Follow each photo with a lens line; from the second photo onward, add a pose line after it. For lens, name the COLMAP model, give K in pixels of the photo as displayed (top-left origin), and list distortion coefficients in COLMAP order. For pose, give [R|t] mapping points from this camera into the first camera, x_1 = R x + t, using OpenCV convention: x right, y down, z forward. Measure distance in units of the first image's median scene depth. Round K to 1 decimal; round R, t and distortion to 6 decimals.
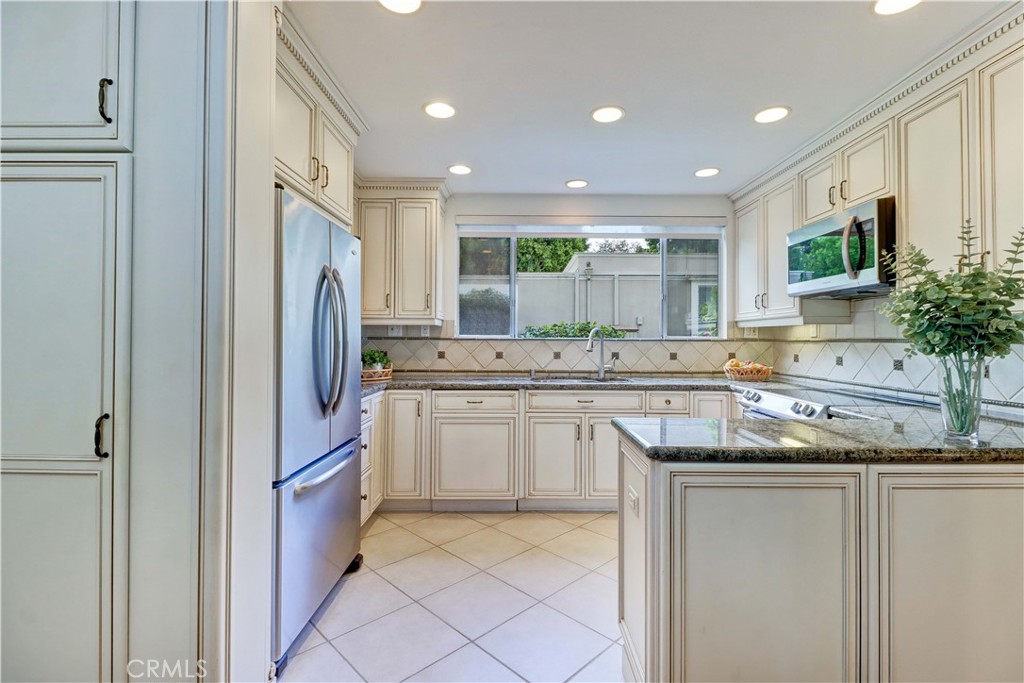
lens RADIAL K [[451.9, 0, 515.6], [0, 451.9, 322.4], [0, 0, 1]] dist [0.015466, -0.017485]
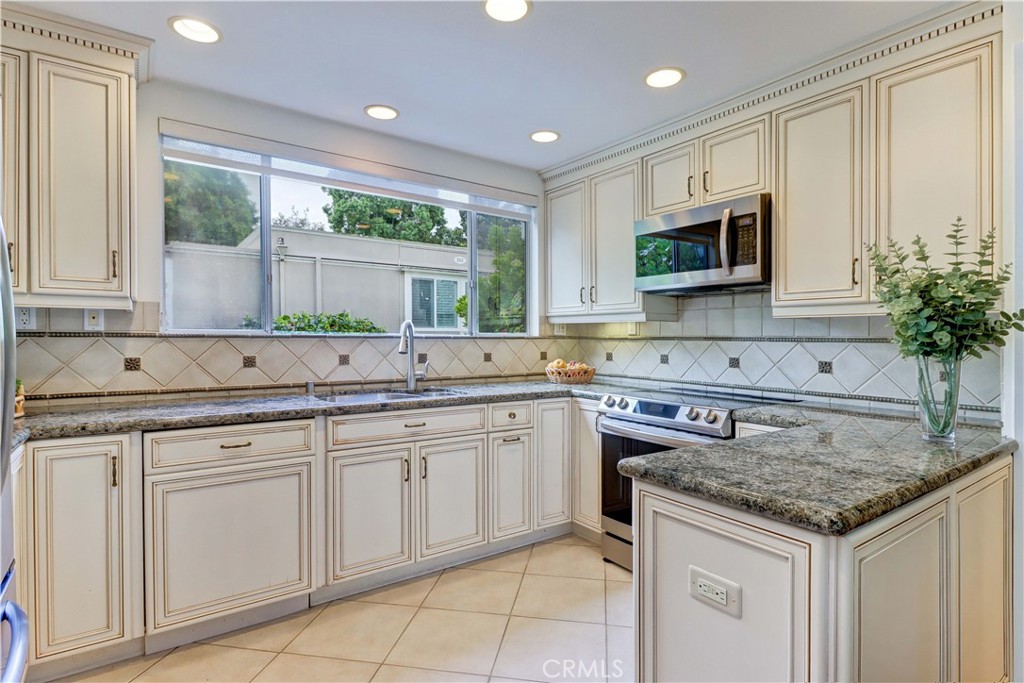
lens RADIAL K [[502.1, 0, 500.1], [0, 502.1, 336.8], [0, 0, 1]] dist [0.005383, -0.013126]
pose [[0.814603, 0.001141, 0.580018, -0.186416], [-0.024809, 0.999151, 0.032877, 0.008592], [-0.579488, -0.041171, 0.813940, 0.290114]]
